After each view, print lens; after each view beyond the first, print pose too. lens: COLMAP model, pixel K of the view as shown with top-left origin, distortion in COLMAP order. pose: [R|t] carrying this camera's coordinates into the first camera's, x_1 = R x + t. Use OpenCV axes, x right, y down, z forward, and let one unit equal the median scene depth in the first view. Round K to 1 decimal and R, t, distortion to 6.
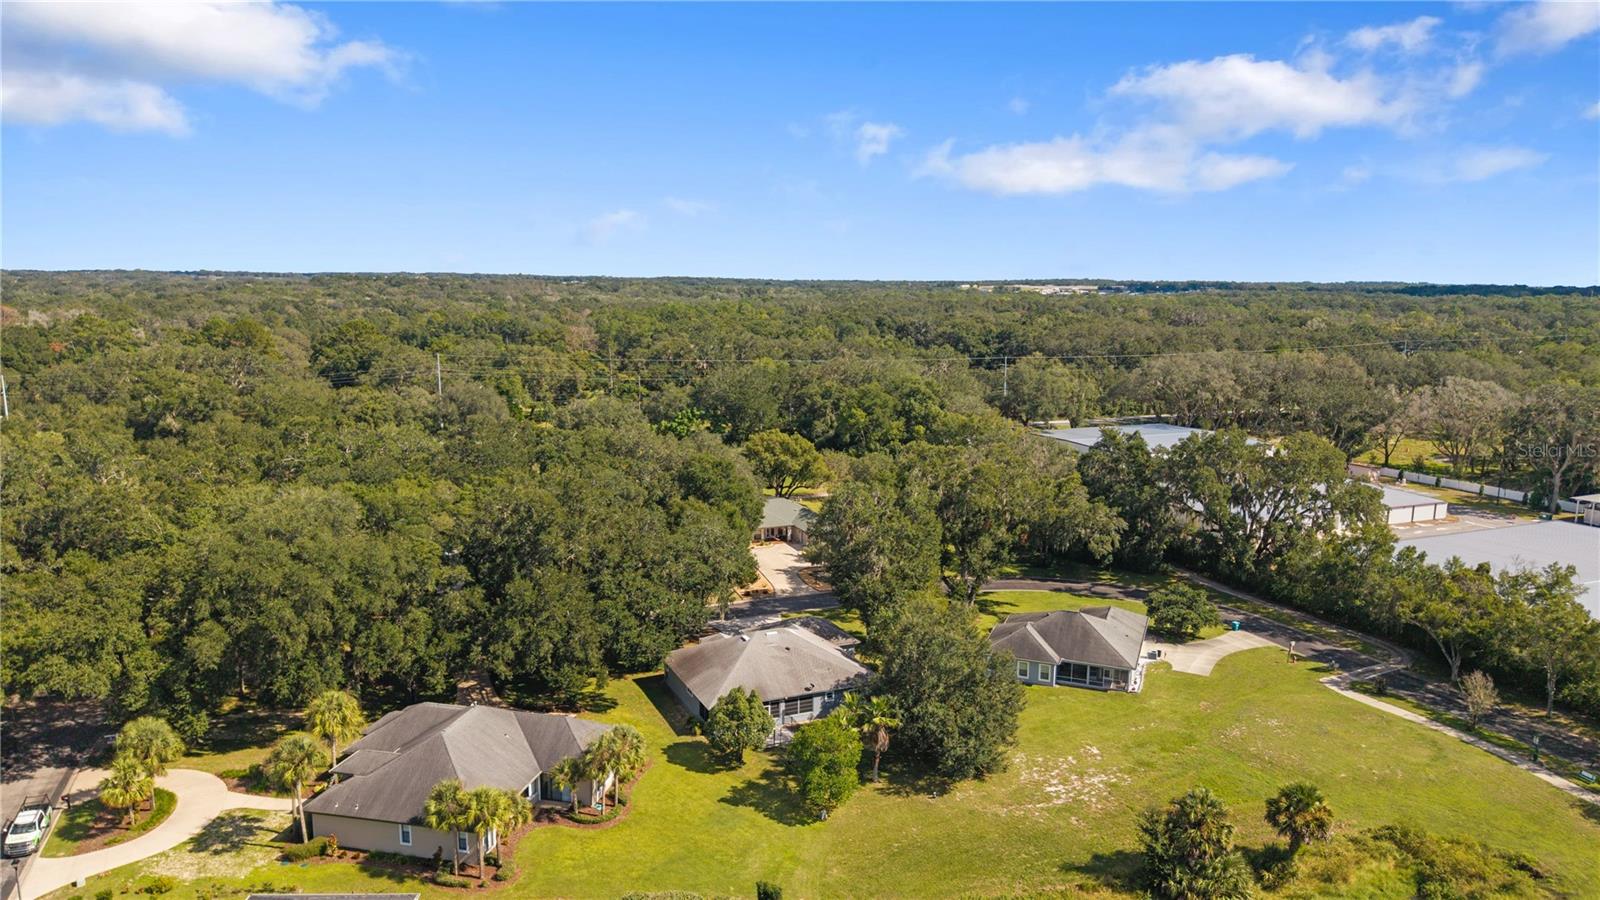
lens RADIAL K [[1053.8, 0, 801.9], [0, 1053.8, 481.5], [0, 0, 1]] dist [0.046189, -0.051360]
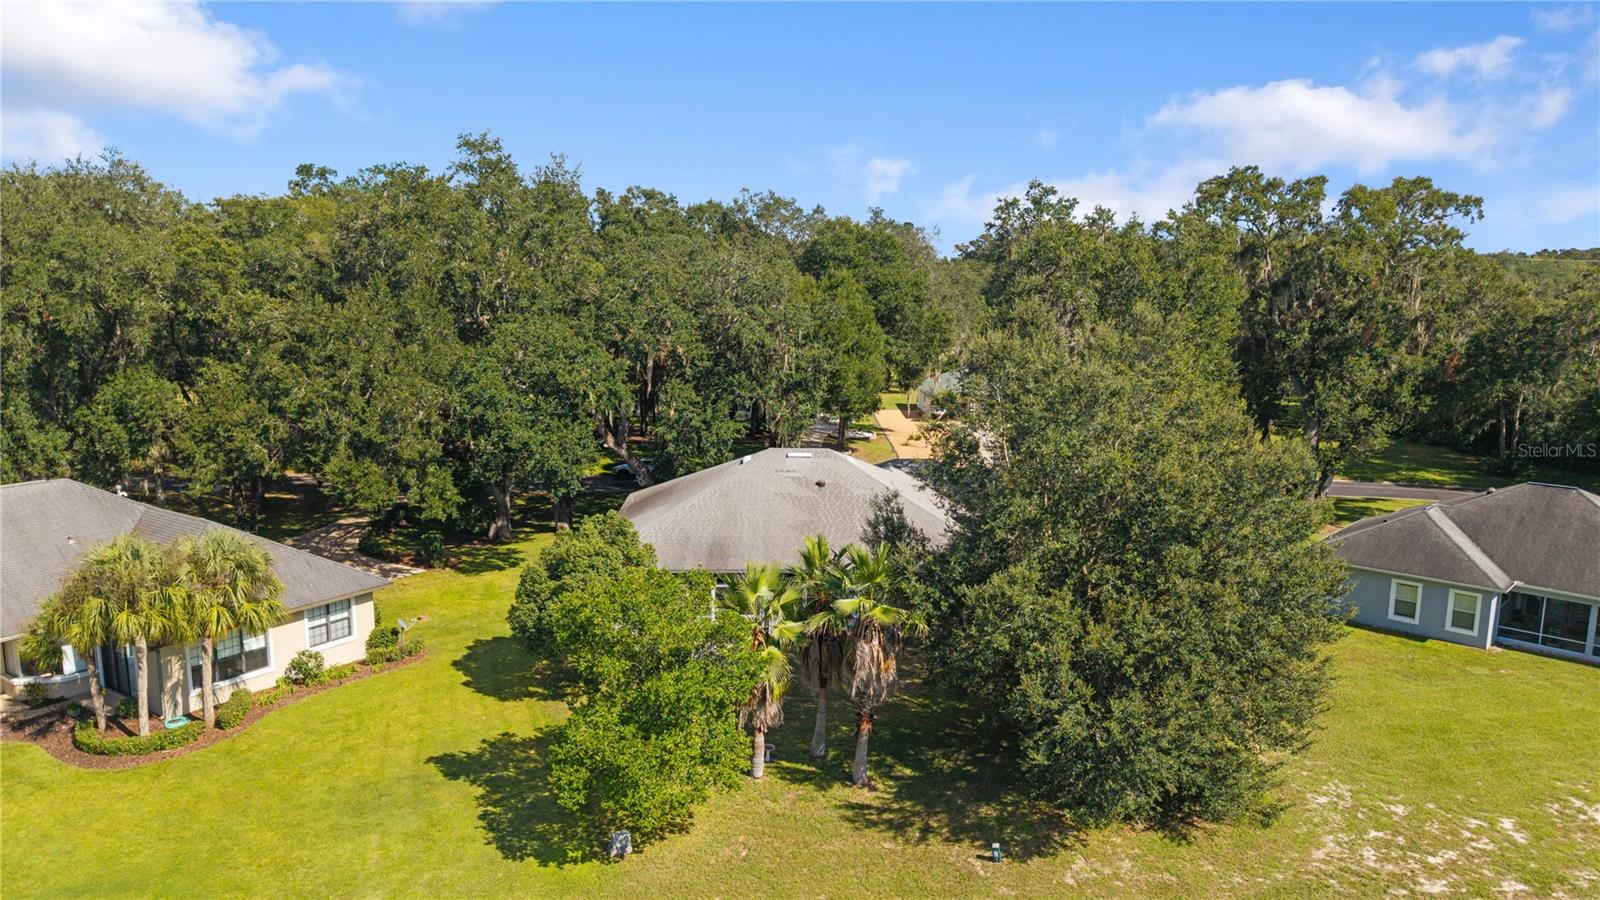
lens RADIAL K [[1073.3, 0, 801.7], [0, 1073.3, 466.3], [0, 0, 1]] dist [0.003223, 0.001251]
pose [[0.926477, 0.063019, -0.371037, 0.172417], [-0.068374, 0.997659, -0.001281, 0.171212], [0.370088, 0.026556, 0.928617, 0.626858]]
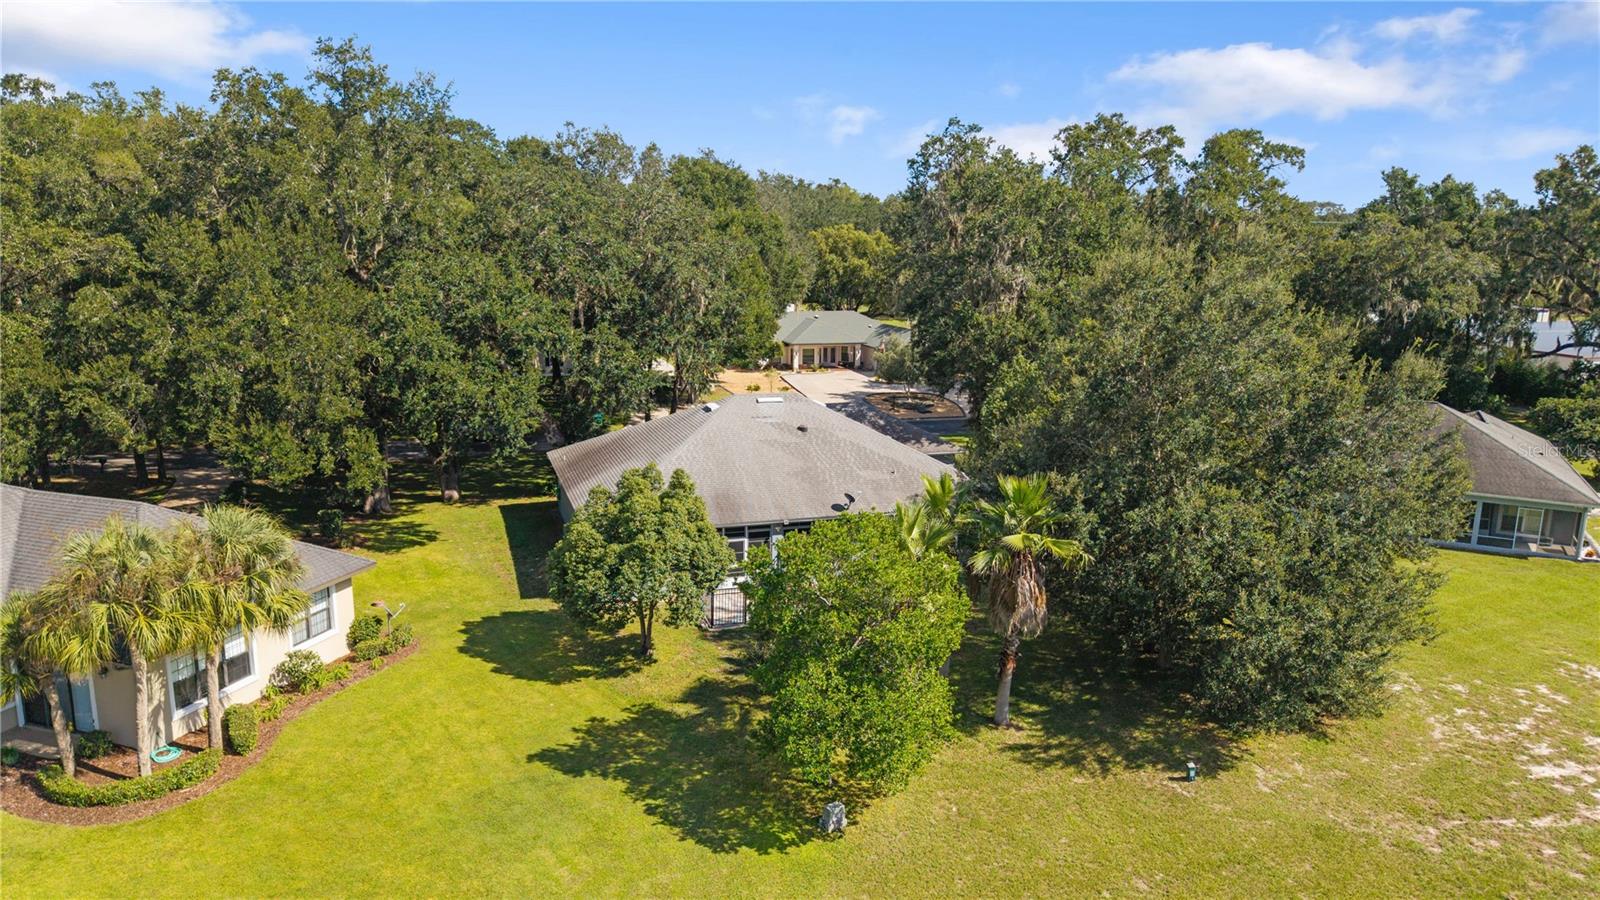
lens RADIAL K [[1073.3, 0, 801.7], [0, 1073.3, 466.3], [0, 0, 1]] dist [0.003223, 0.001251]
pose [[0.994930, 0.024385, -0.097572, 0.034360], [-0.022213, 0.999482, 0.023280, 0.184850], [0.098090, -0.020994, 0.994956, 0.620277]]
